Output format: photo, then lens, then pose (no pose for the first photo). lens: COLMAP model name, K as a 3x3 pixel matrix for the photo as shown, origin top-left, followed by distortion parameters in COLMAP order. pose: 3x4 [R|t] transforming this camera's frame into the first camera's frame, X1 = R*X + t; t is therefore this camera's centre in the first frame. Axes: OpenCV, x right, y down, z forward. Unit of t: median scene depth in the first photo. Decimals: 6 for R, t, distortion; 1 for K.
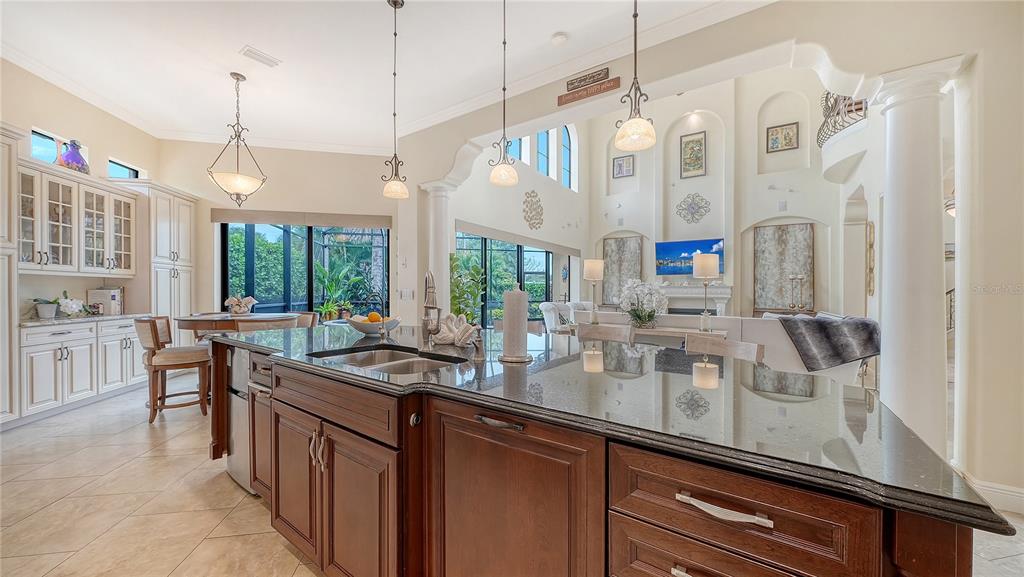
lens RADIAL K [[354.2, 0, 510.6], [0, 354.2, 293.3], [0, 0, 1]] dist [-0.001990, -0.000386]
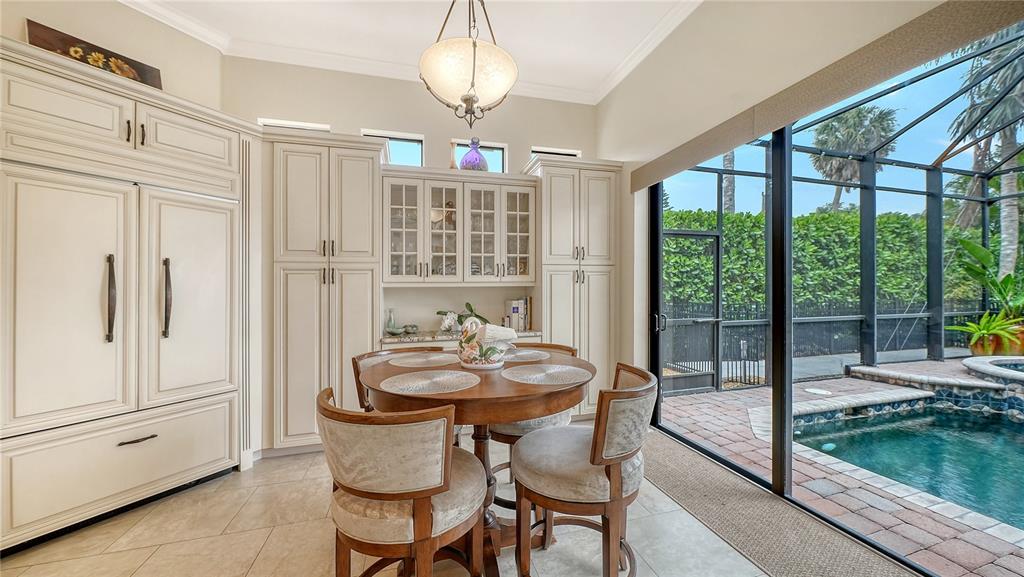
lens RADIAL K [[354.2, 0, 510.6], [0, 354.2, 293.3], [0, 0, 1]] dist [-0.001990, -0.000386]
pose [[0.080970, -0.000567, -0.996716, -0.291097], [0.006647, 0.999978, -0.000029, -0.028494], [0.996694, -0.006623, 0.080972, 0.941849]]
